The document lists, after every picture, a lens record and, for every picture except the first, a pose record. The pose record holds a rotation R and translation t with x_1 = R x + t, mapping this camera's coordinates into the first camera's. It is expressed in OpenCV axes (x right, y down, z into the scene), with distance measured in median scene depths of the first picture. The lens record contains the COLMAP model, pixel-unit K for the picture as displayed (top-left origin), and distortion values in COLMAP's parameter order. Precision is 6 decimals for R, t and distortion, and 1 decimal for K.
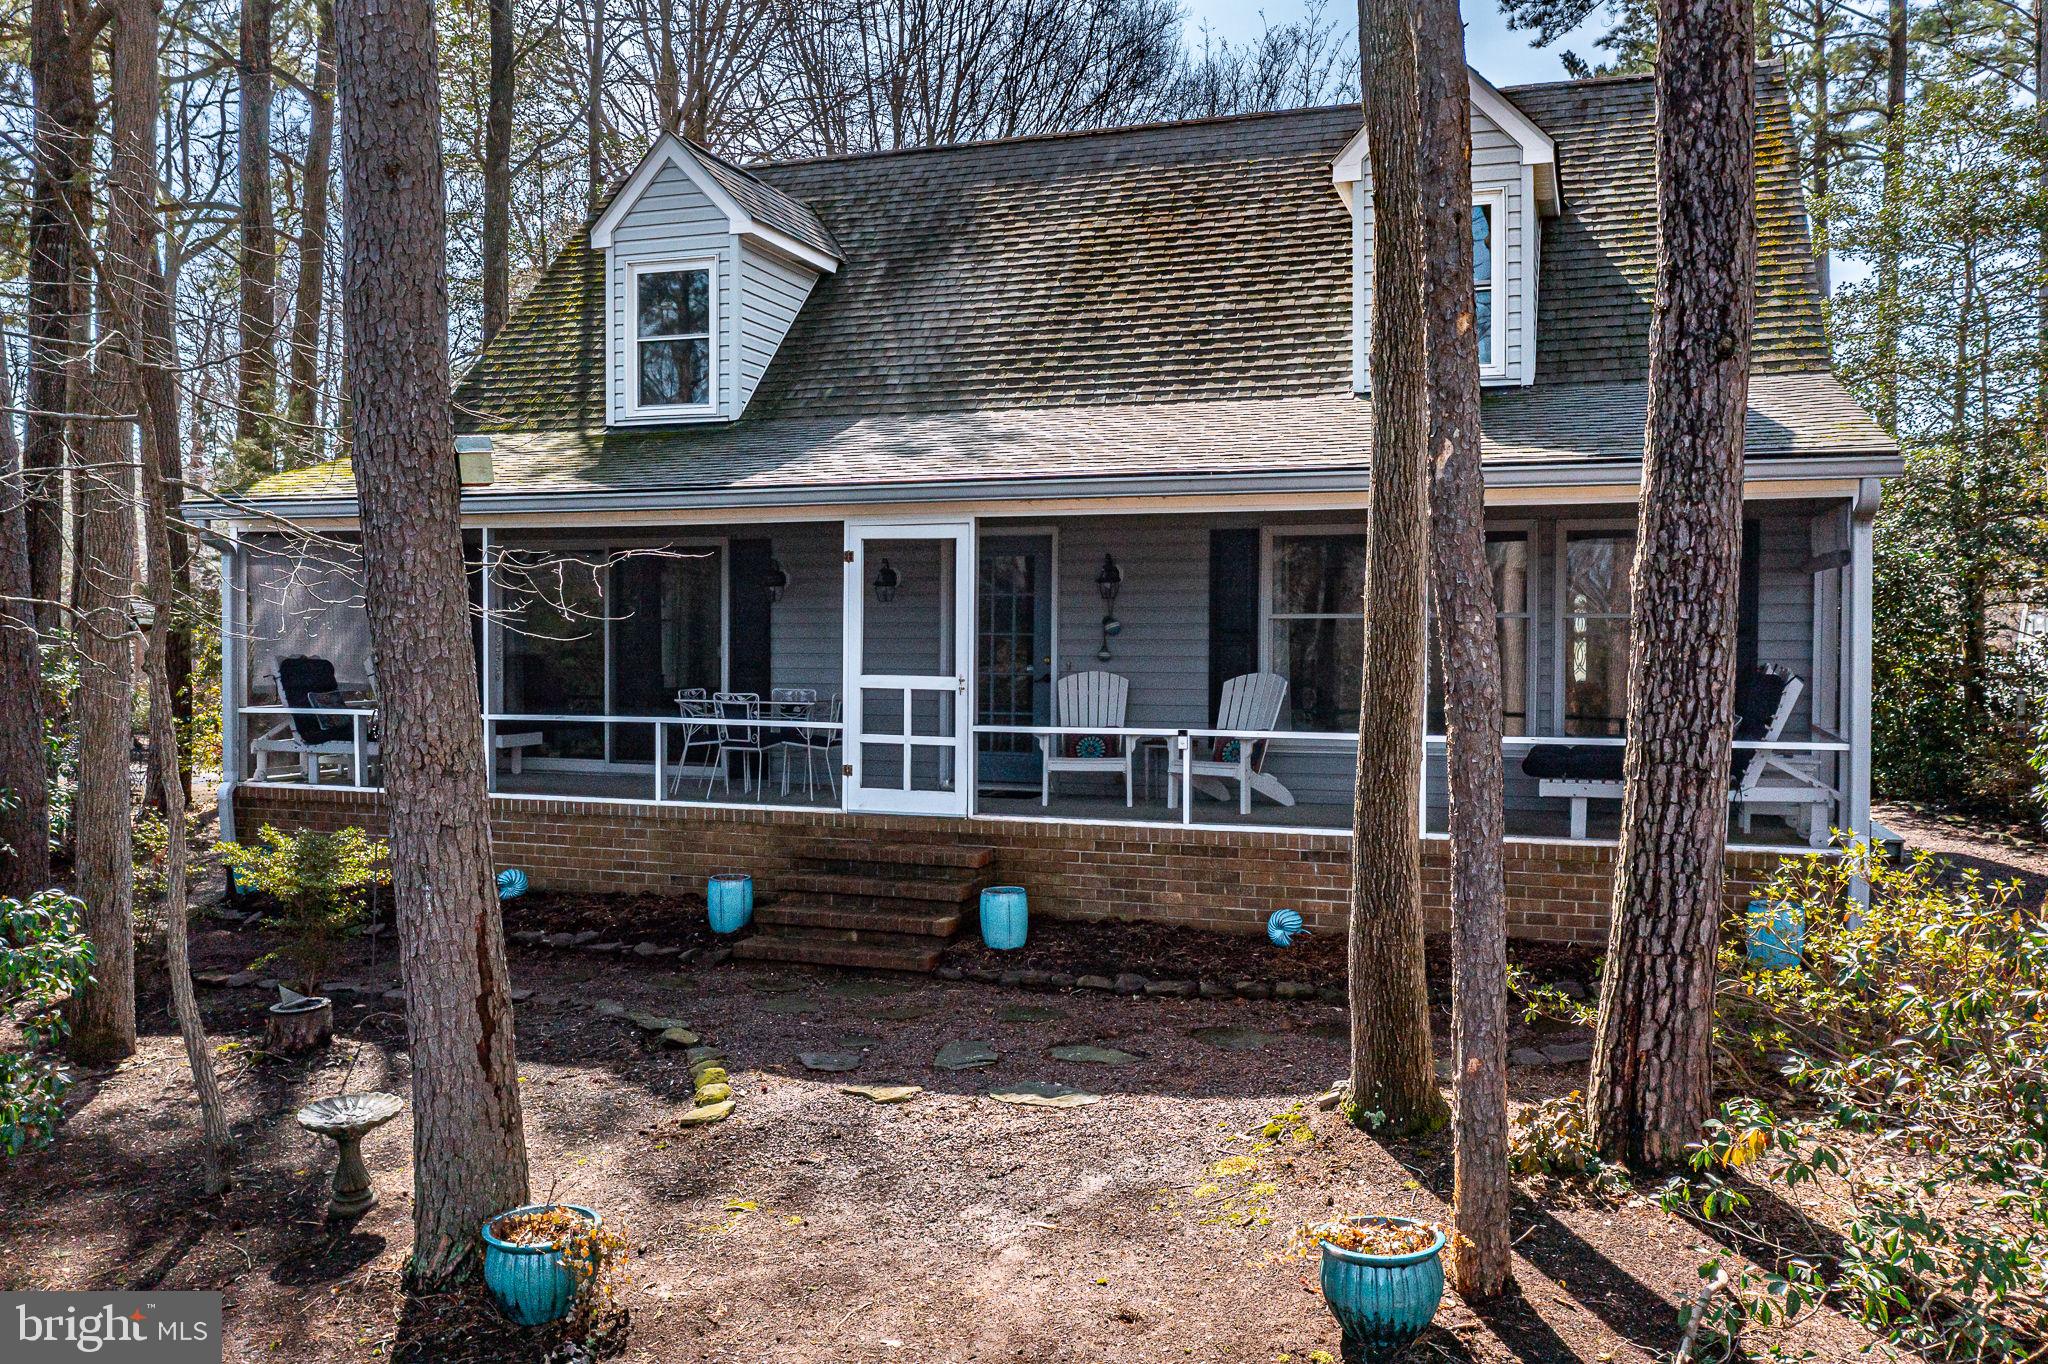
lens RADIAL K [[942.9, 0, 1026.9], [0, 942.9, 668.5], [0, 0, 1]] dist [-0.001045, 0.000443]
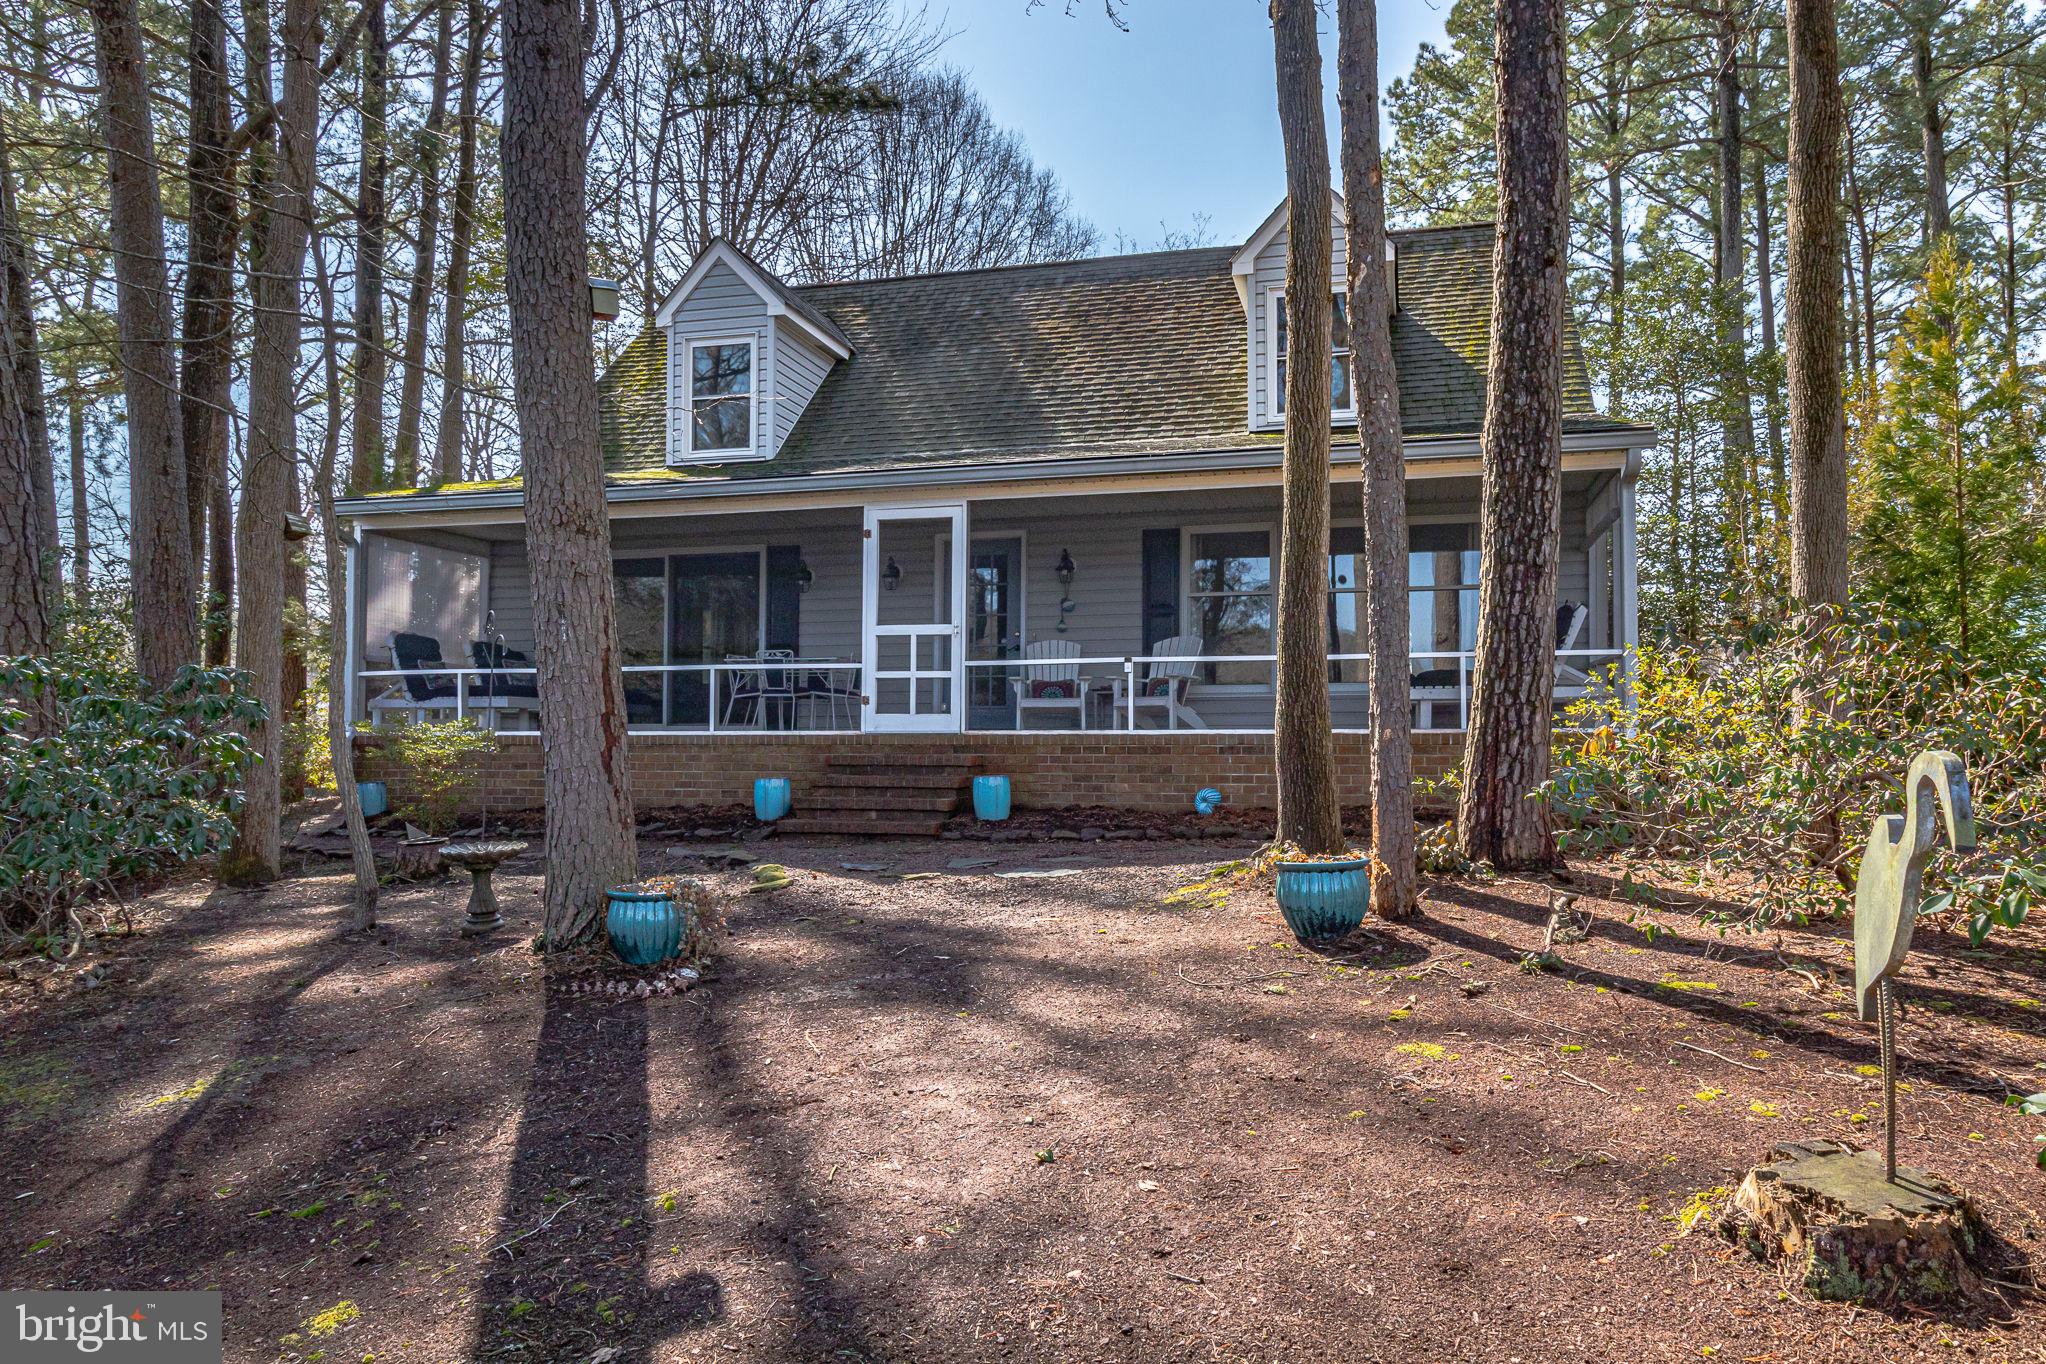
lens RADIAL K [[728.6, 0, 1026.8], [0, 728.6, 684.9], [0, 0, 1]] dist [0.005894, -0.000010]
pose [[0.998487, 0.001204, 0.054974, -0.027311], [0.000438, 0.999554, -0.029847, 0.121201], [-0.054986, 0.029826, 0.998042, 0.002298]]
